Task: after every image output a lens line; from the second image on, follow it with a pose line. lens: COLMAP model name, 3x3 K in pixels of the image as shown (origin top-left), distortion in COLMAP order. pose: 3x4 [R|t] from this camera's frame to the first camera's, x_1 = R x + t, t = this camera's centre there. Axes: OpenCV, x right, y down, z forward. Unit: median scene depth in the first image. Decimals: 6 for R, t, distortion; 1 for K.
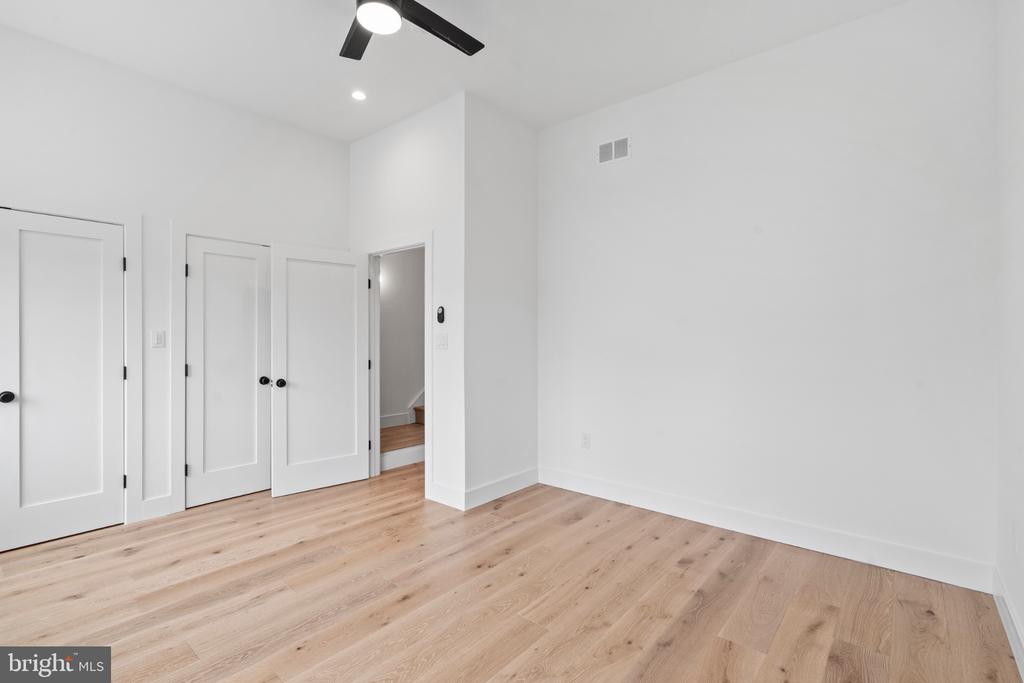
lens RADIAL K [[468.3, 0, 512.6], [0, 468.3, 341.2], [0, 0, 1]] dist [-0.003662, 0.002682]
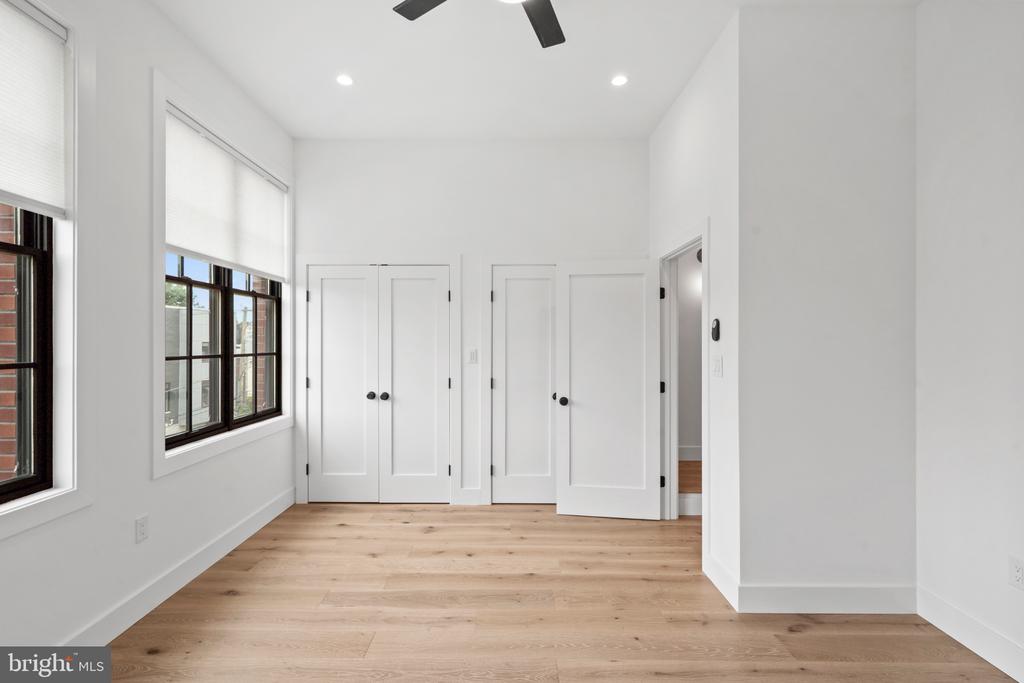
lens RADIAL K [[468.3, 0, 507.2], [0, 468.3, 342.0], [0, 0, 1]] dist [-0.003662, 0.002682]
pose [[0.639678, -0.002503, -0.768639, 0.222543], [-0.005017, 0.999960, -0.007432, -0.032215], [0.768627, 0.008611, 0.639639, 0.306460]]
